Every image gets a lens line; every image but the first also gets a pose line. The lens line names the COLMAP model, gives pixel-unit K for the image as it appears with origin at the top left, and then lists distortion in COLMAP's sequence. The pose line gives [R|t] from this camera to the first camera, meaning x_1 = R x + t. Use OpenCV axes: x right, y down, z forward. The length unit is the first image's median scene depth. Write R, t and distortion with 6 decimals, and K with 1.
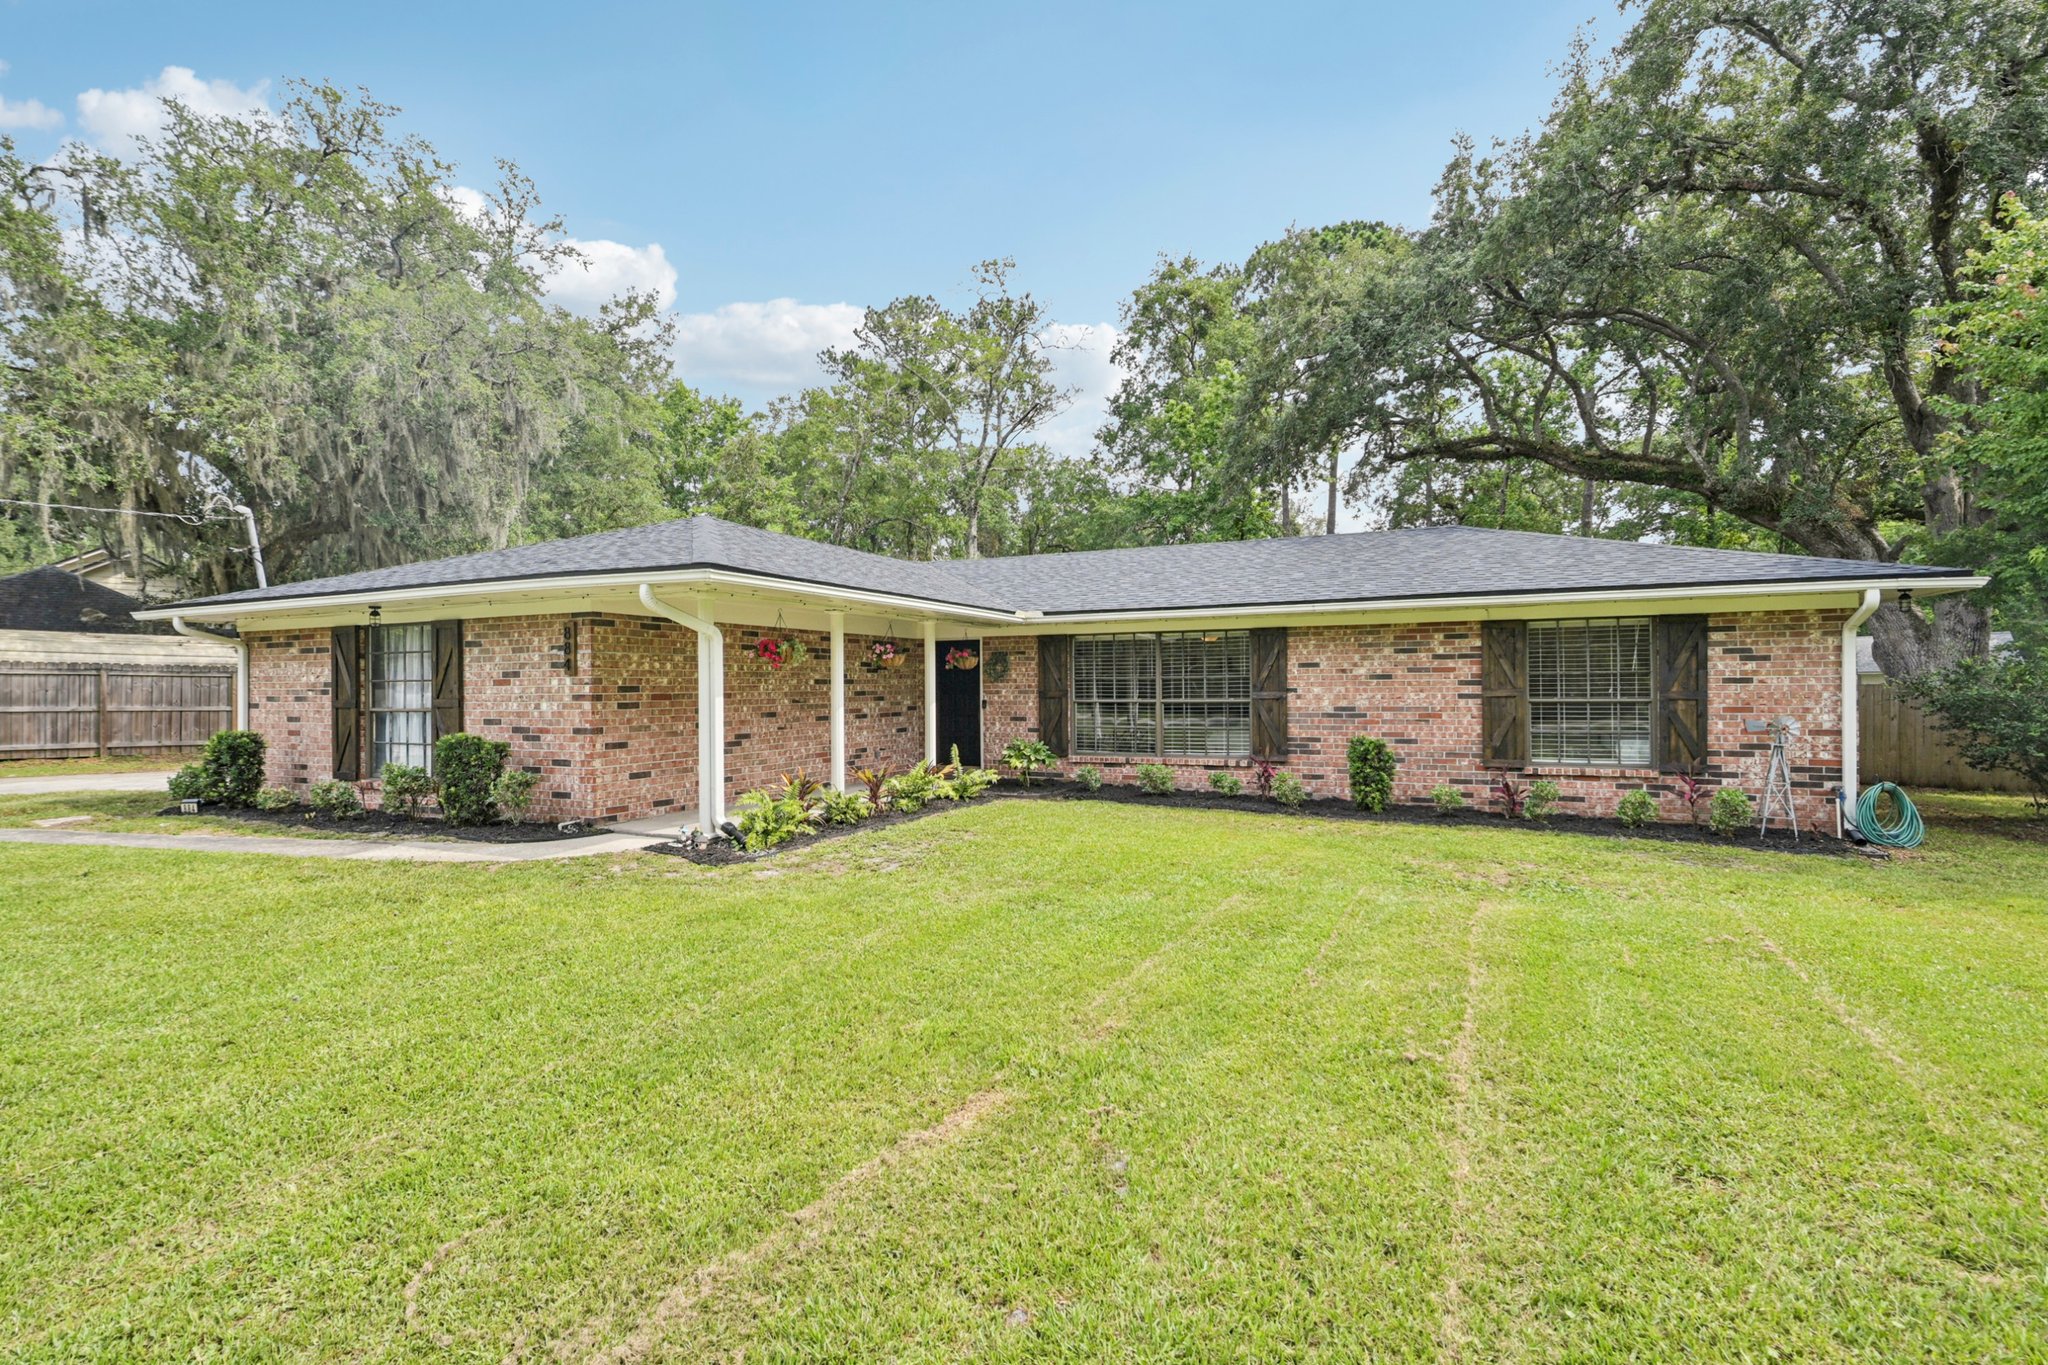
lens RADIAL K [[920.1, 0, 1036.4], [0, 920.1, 679.3], [0, 0, 1]] dist [-0.010107, 0.000496]
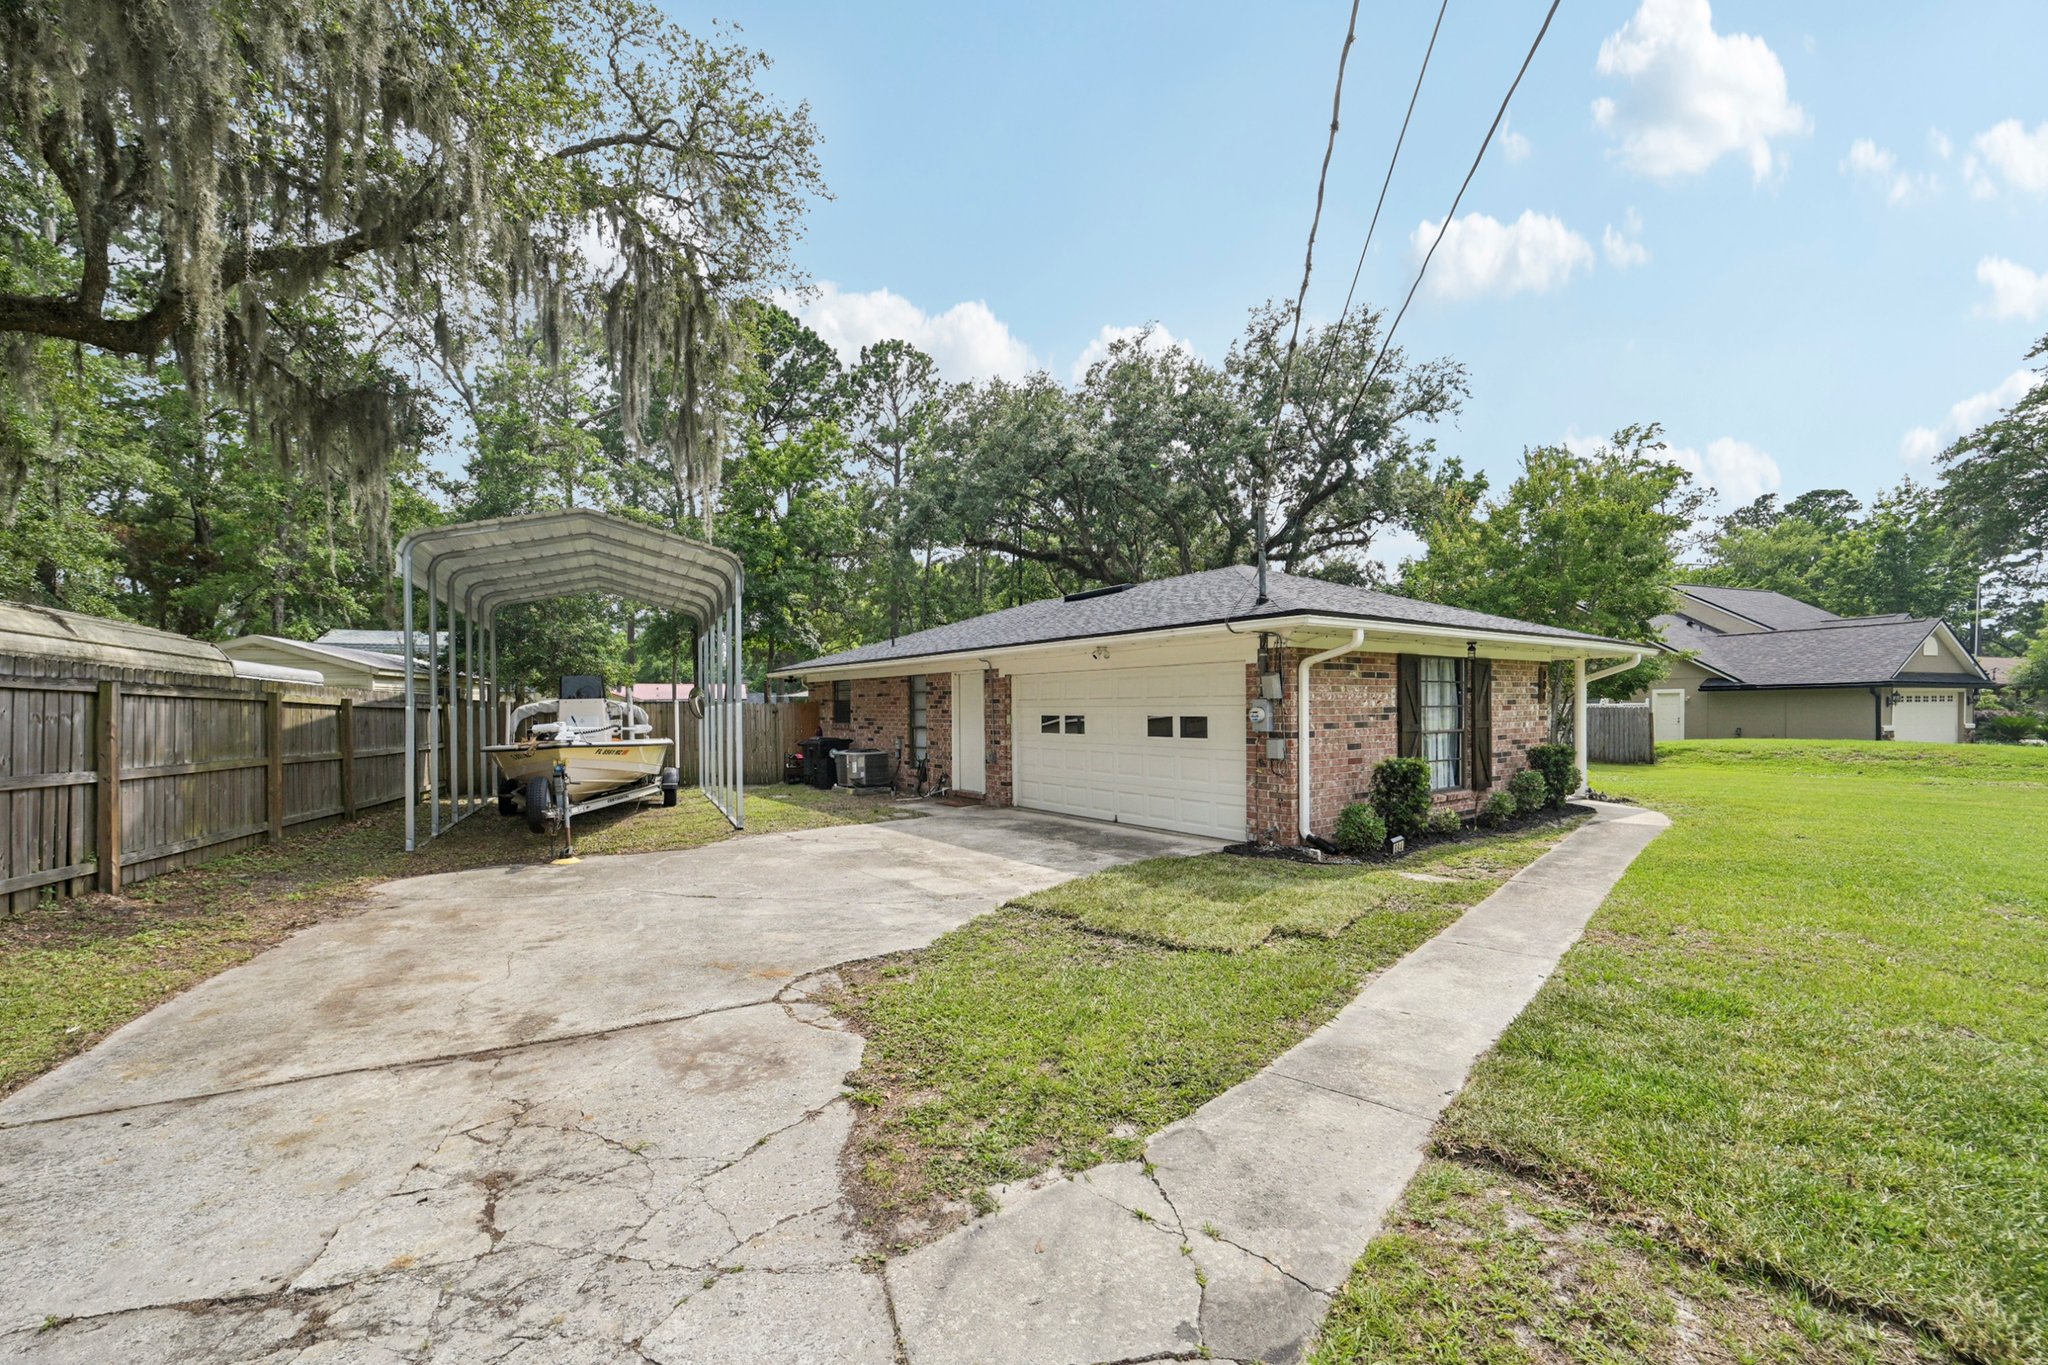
lens RADIAL K [[822.7, 0, 1036.6], [0, 822.7, 684.8], [0, 0, 1]] dist [-0.024457, 0.008644]
pose [[0.502165, 0.024851, 0.864415, -1.740752], [-0.003972, 0.999643, -0.026431, 0.003760], [-0.864763, 0.009839, 0.502084, 0.873690]]
